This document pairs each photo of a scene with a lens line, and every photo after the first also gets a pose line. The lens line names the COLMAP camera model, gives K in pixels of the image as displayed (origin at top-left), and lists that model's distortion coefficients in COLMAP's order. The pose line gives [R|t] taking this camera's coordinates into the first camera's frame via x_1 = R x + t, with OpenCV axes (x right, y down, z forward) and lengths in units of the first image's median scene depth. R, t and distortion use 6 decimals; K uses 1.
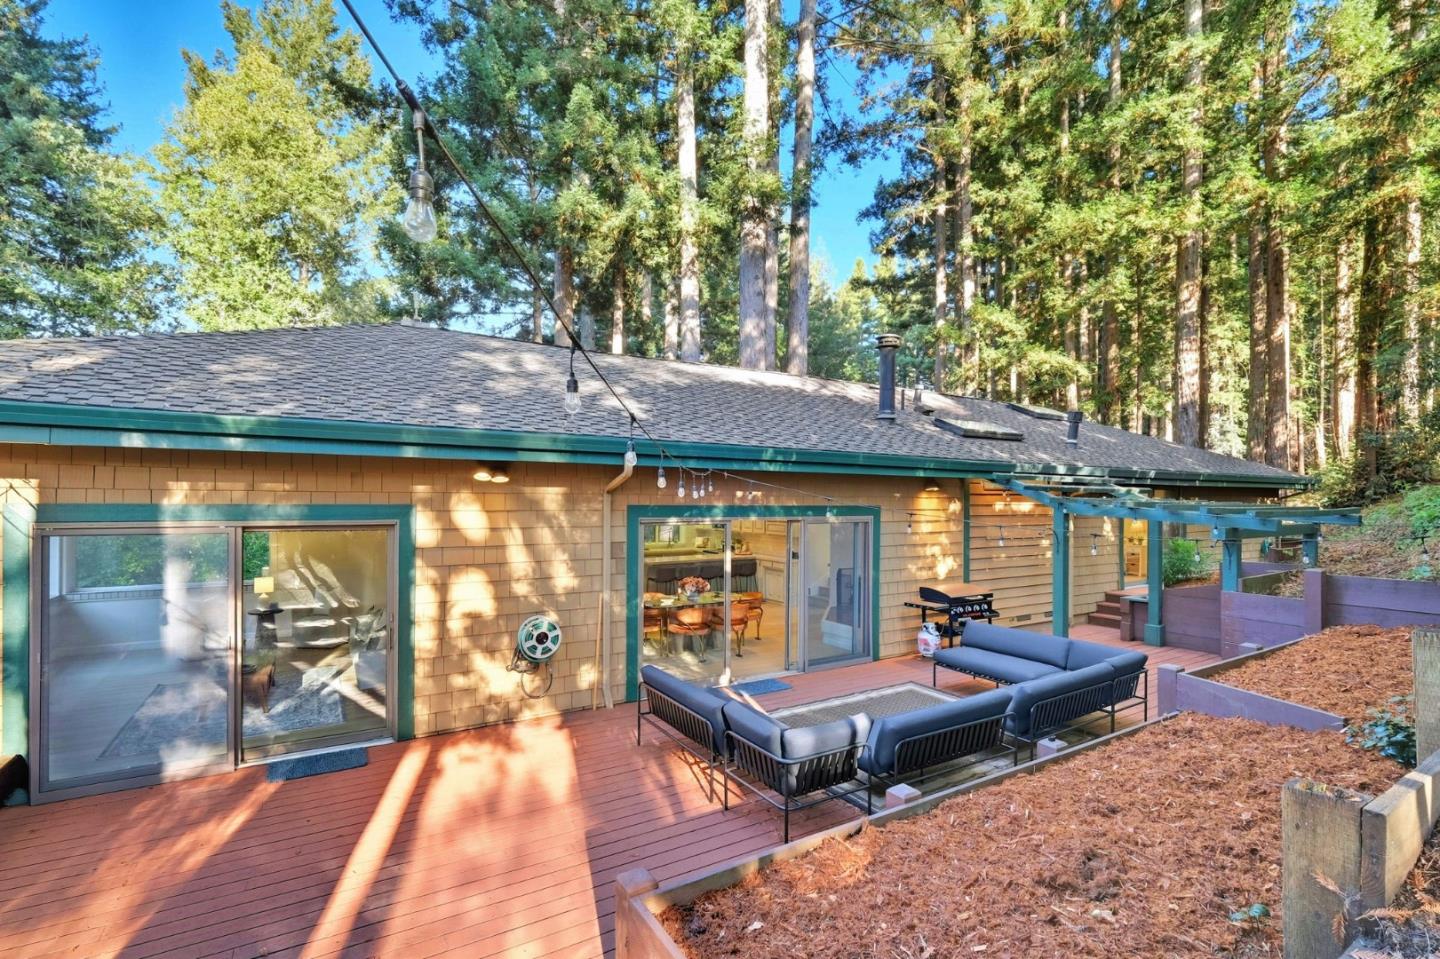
lens RADIAL K [[636.5, 0, 720.0], [0, 636.5, 479.5], [0, 0, 1]] dist [-0.000441, 0.000029]
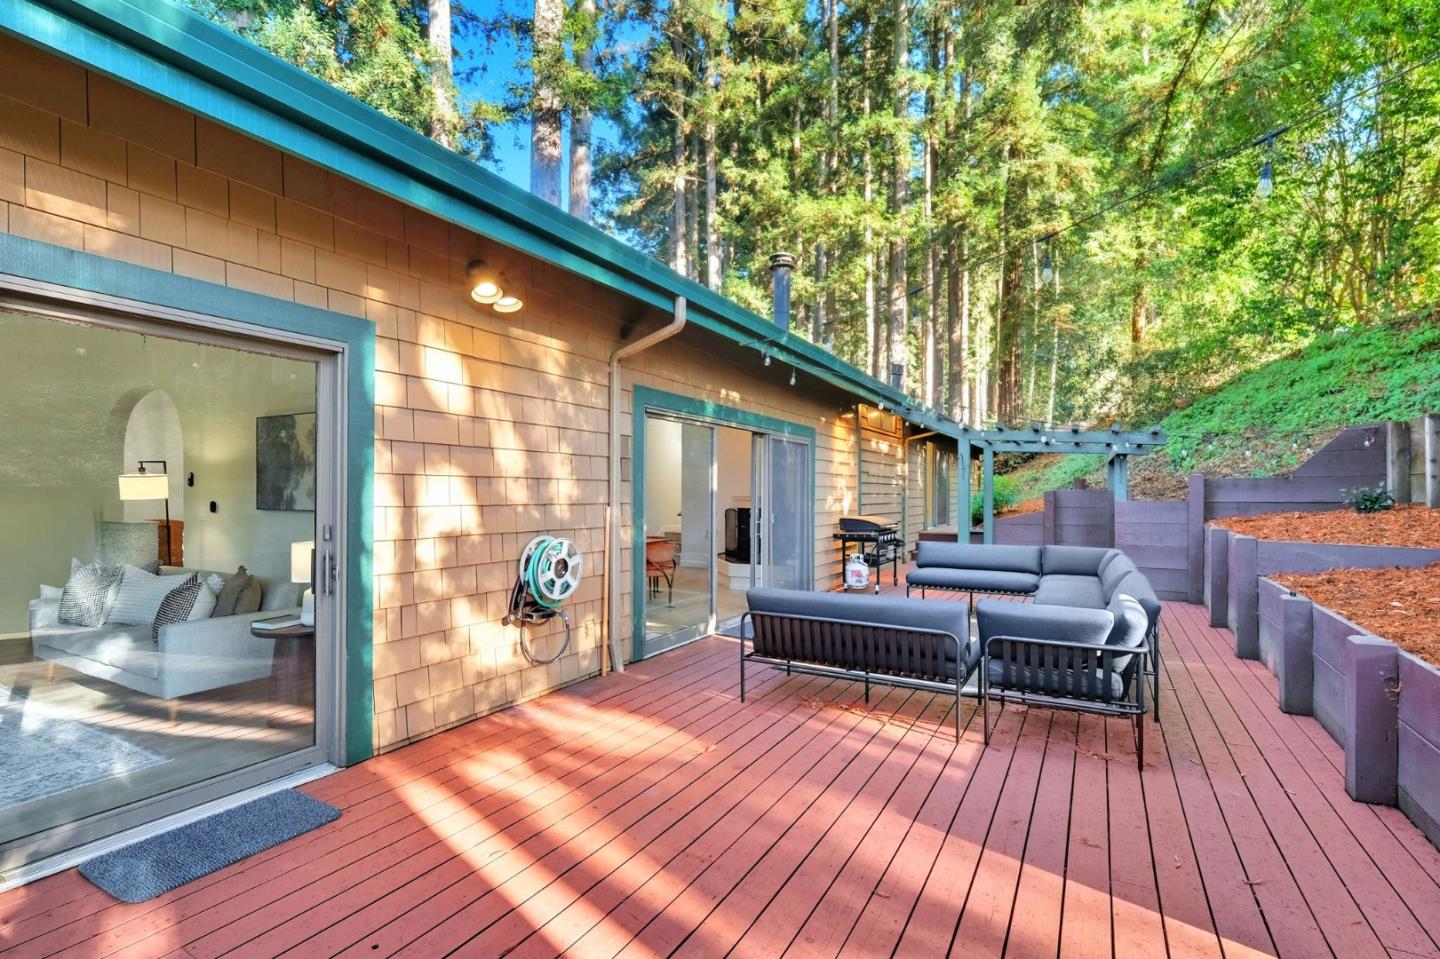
lens RADIAL K [[652.2, 0, 724.1], [0, 652.2, 474.1], [0, 0, 1]] dist [0.000266, 0.000246]
pose [[0.882666, 0.008590, 0.469923, -0.146990], [-0.014017, 0.999869, 0.008050, 0.049195], [-0.469792, -0.013692, 0.882671, 0.116746]]
